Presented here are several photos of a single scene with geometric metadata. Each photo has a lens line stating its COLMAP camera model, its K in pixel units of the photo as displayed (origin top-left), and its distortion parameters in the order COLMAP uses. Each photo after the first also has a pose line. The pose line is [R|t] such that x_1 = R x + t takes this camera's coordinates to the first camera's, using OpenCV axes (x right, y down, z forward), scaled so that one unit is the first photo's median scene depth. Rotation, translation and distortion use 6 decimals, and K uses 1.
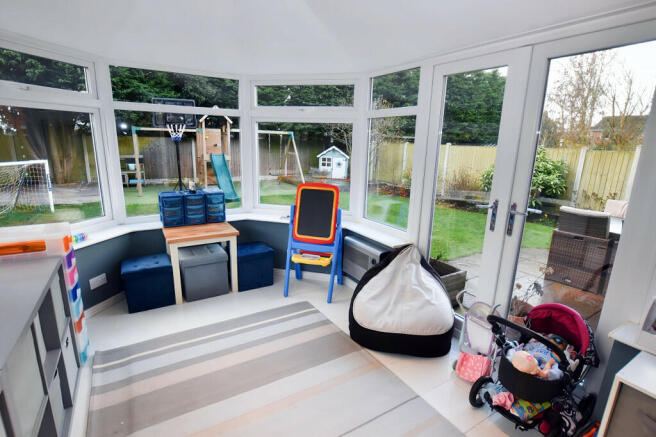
lens RADIAL K [[324.9, 0, 321.3], [0, 324.9, 218.9], [0, 0, 1]] dist [-0.020715, 0.001357]
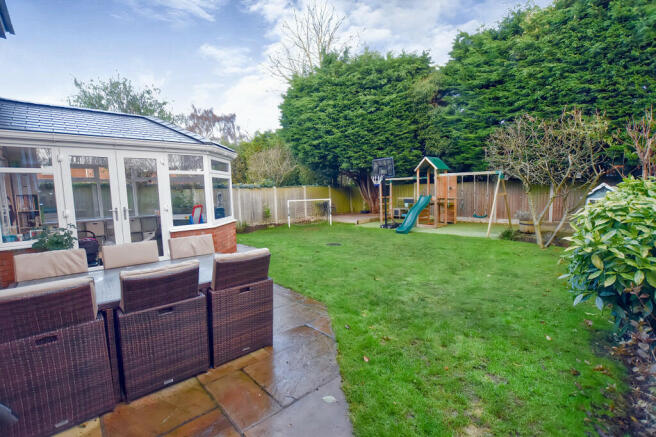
lens RADIAL K [[299.1, 0, 328.0], [0, 299.1, 213.2], [0, 0, 1]] dist [-0.031942, -0.000641]
pose [[0.198617, 0.043576, -0.979108, 2.275864], [-0.190710, 0.981634, 0.005002, -0.234636], [0.961344, 0.185732, 0.203279, 1.435269]]
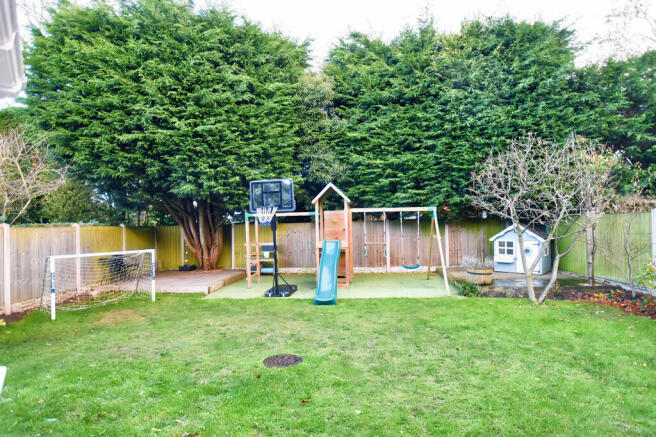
lens RADIAL K [[340.6, 0, 331.4], [0, 340.6, 223.1], [0, 0, 1]] dist [-0.023735, -0.002033]
pose [[0.809321, -0.047094, -0.585476, 0.590894], [-0.090952, 0.974710, -0.204128, -0.222607], [0.580283, 0.218455, 0.784570, 1.052892]]
